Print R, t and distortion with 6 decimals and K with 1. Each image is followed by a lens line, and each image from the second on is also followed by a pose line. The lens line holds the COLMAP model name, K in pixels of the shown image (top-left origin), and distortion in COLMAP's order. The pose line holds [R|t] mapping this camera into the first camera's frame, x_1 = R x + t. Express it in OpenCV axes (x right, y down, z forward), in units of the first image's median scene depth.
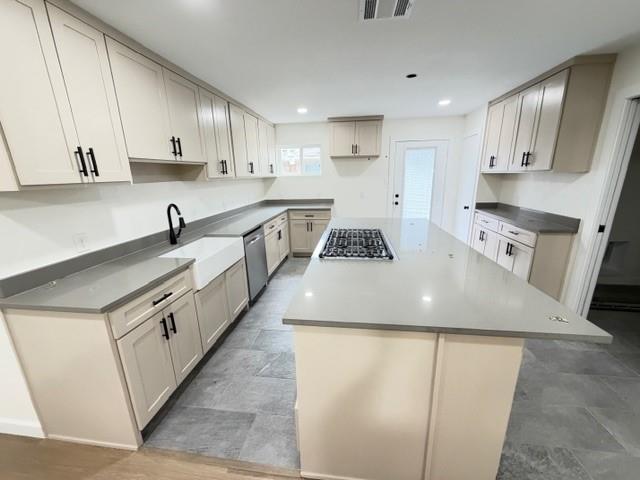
lens RADIAL K [[255.9, 0, 318.9], [0, 255.9, 238.7], [0, 0, 1]] dist [-0.003991, -0.000160]
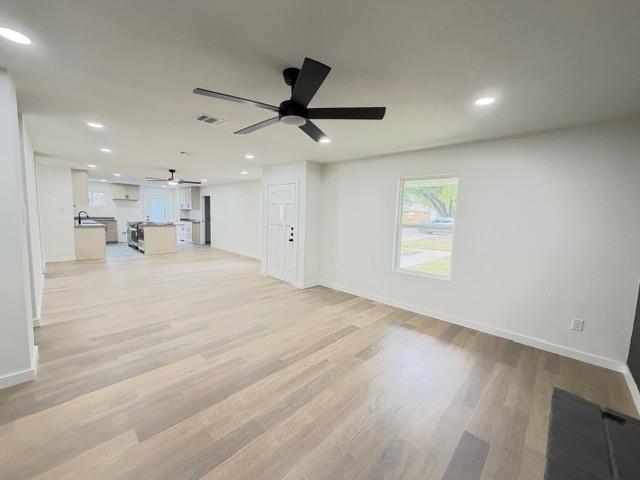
lens RADIAL K [[255.9, 0, 318.6], [0, 255.9, 238.7], [0, 0, 1]] dist [-0.003991, -0.000160]
pose [[0.583943, -0.045085, 0.810542, -0.846575], [0.156681, 0.985942, -0.058038, 0.502945], [-0.796531, 0.160887, 0.582798, -1.937326]]
